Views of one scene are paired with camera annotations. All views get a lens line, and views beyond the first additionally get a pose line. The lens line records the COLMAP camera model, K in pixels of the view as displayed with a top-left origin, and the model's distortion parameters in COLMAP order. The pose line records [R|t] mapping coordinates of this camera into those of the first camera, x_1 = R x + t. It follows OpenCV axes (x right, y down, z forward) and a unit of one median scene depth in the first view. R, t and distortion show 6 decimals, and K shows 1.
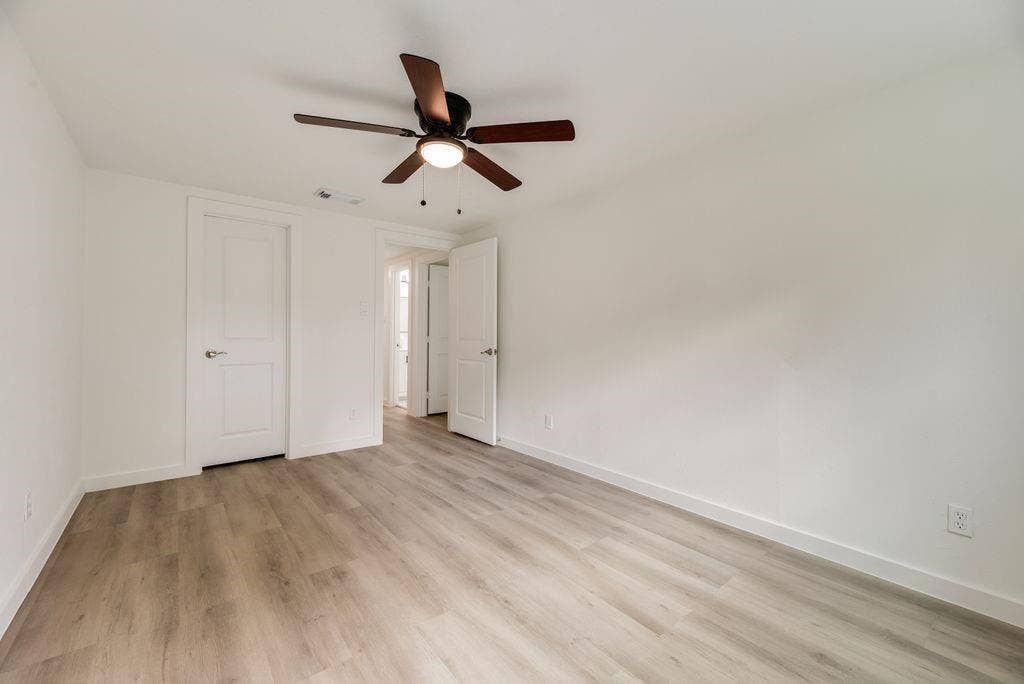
lens RADIAL K [[410.7, 0, 511.9], [0, 410.7, 336.9], [0, 0, 1]] dist [0.000146, -0.001065]
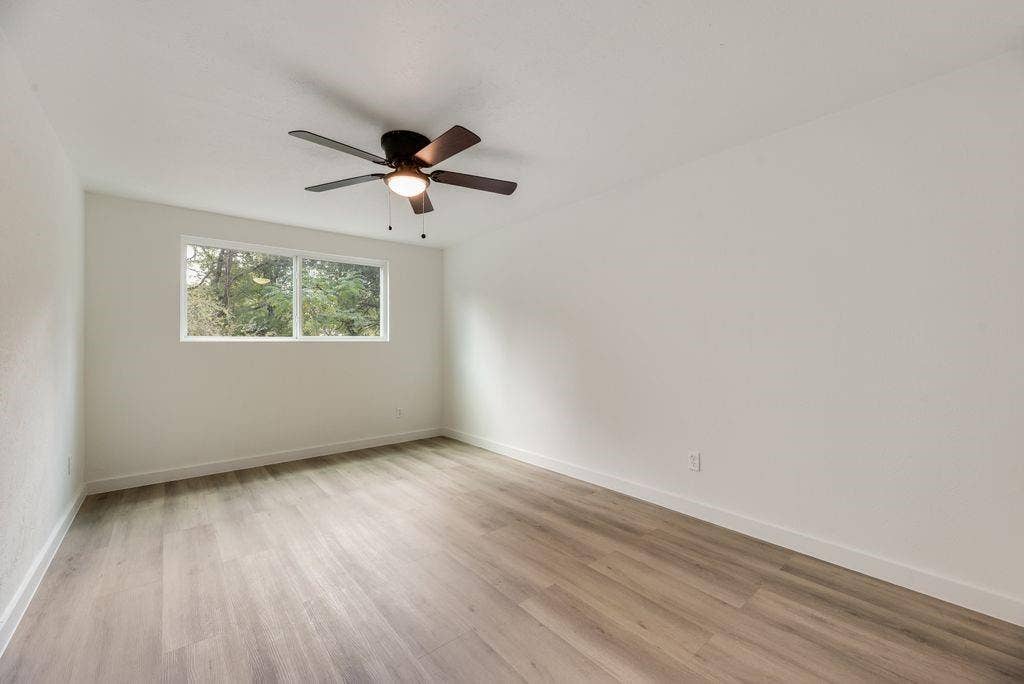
lens RADIAL K [[410.7, 0, 511.8], [0, 410.7, 341.0], [0, 0, 1]] dist [0.000146, -0.001065]
pose [[-0.999837, -0.002957, -0.017823, -0.422815], [-0.003000, 0.999993, 0.002422, -0.016471], [0.017816, 0.002475, -0.999838, 2.049375]]
